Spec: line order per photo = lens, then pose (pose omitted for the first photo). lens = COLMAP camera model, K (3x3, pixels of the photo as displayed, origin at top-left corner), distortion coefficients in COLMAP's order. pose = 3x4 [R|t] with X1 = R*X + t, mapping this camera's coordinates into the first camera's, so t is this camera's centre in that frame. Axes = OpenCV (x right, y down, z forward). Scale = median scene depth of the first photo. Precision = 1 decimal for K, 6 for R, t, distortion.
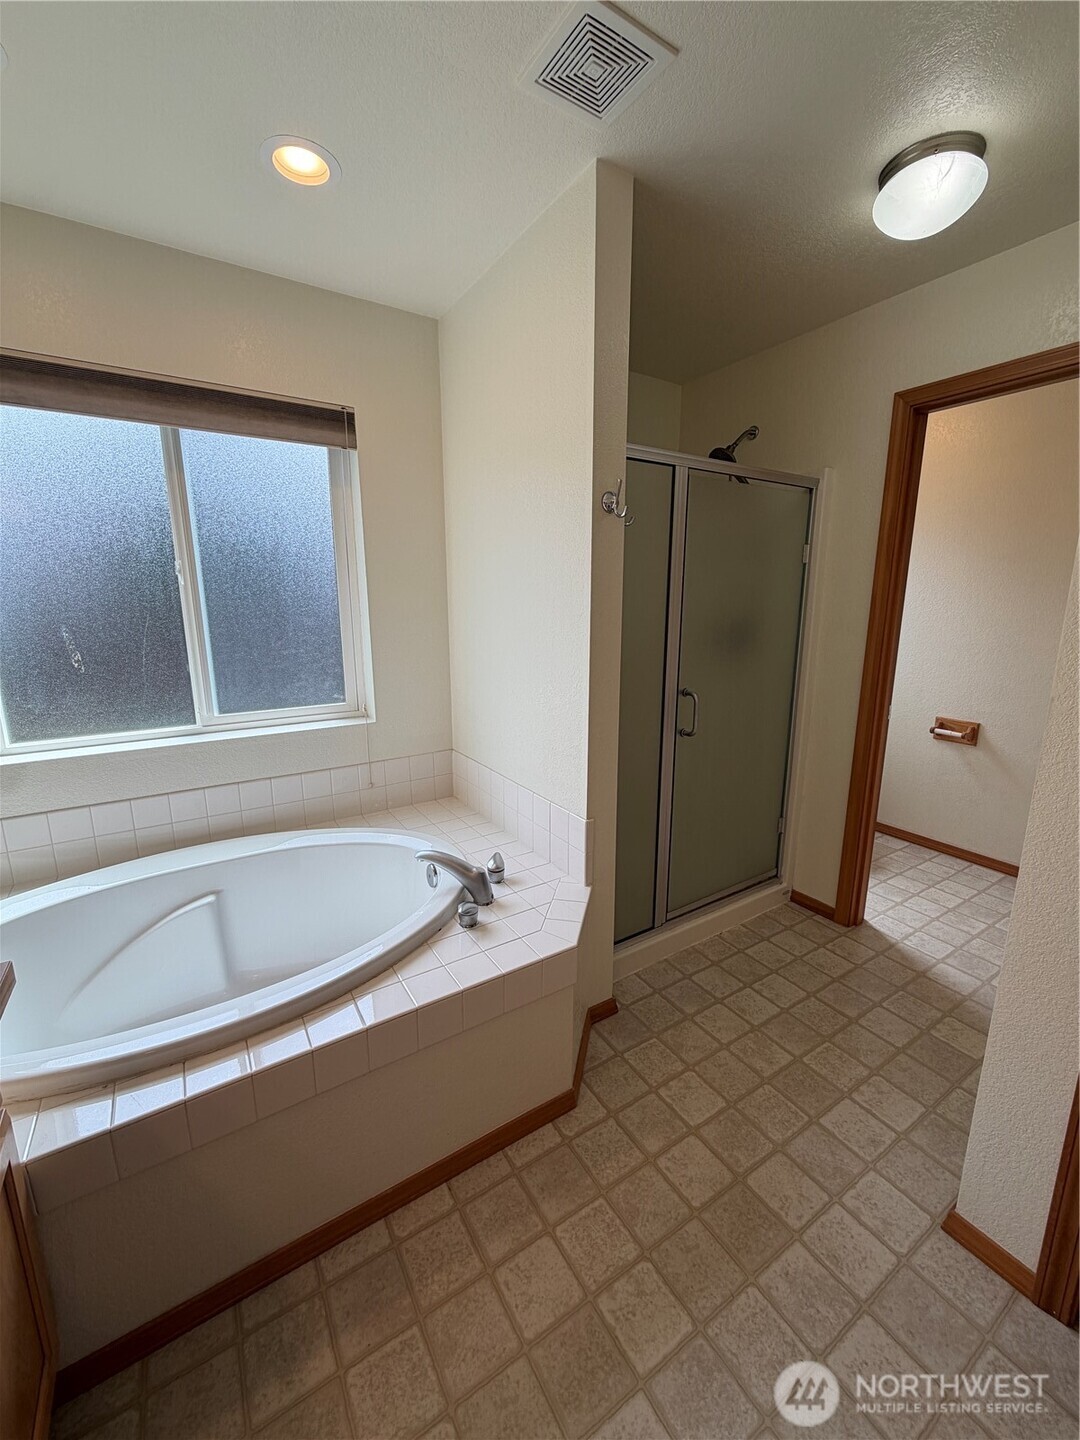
lens RADIAL K [[574.8, 0, 540.0], [0, 574.8, 720.0], [0, 0, 1]] dist [0.001099, 0.000129]
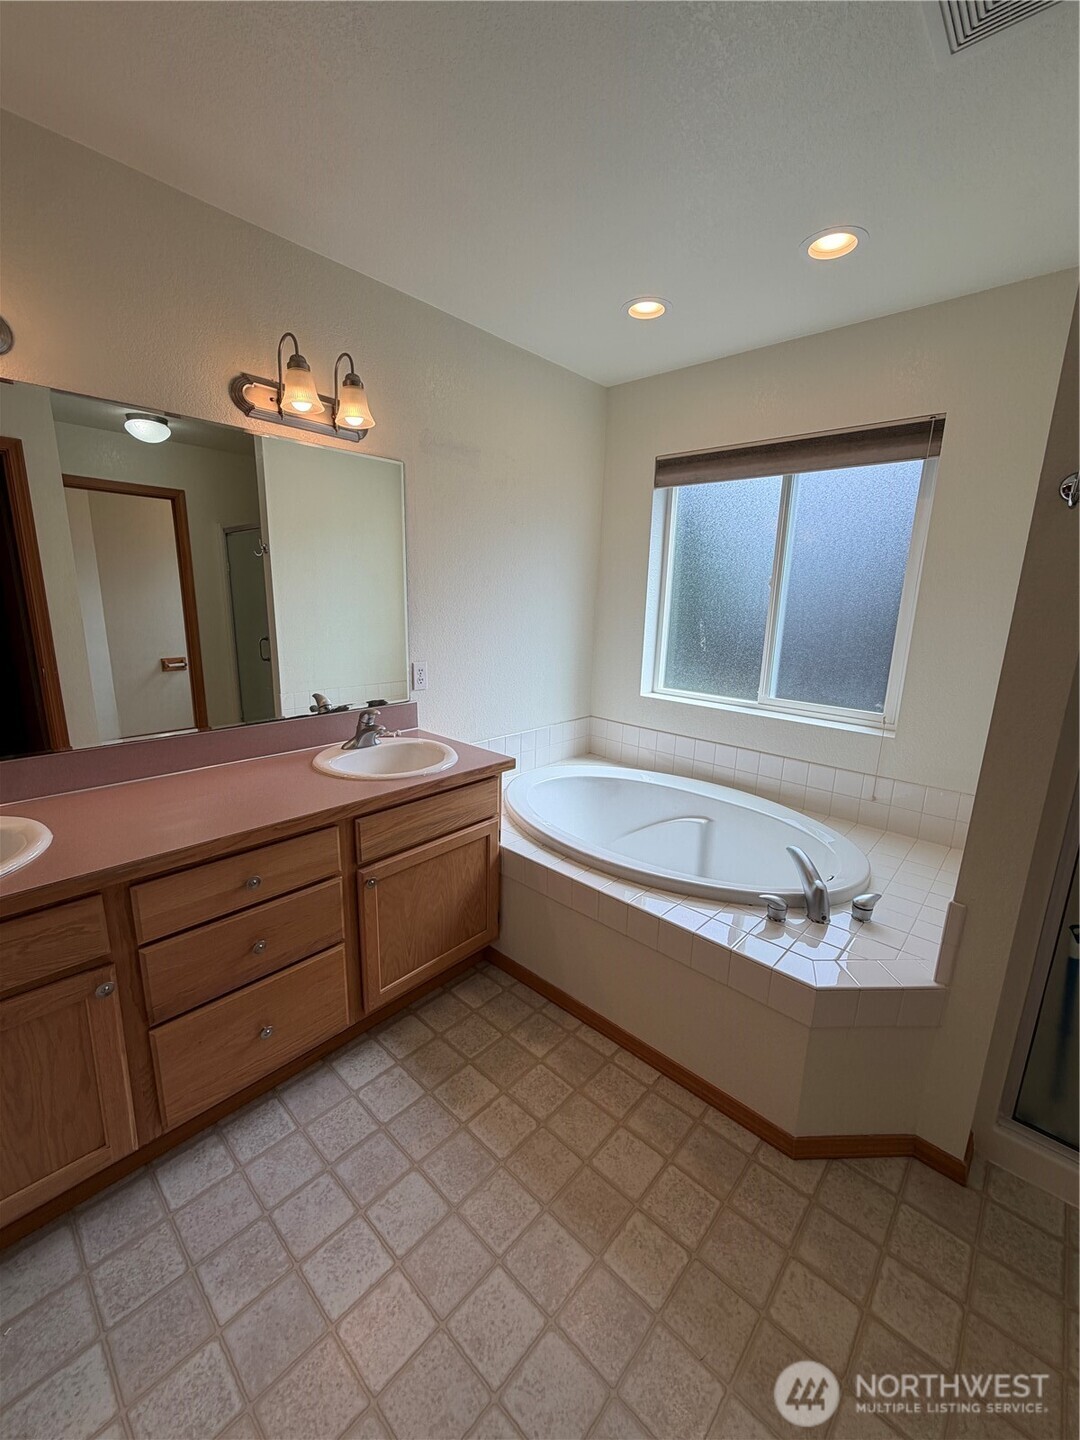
lens RADIAL K [[574.8, 0, 540.0], [0, 574.8, 720.0], [0, 0, 1]] dist [0.001099, 0.000129]
pose [[0.256511, 0.219485, -0.941291, 0.654686], [-0.230802, 0.959611, 0.160861, -0.061089], [0.938580, 0.175989, 0.296809, 0.209358]]
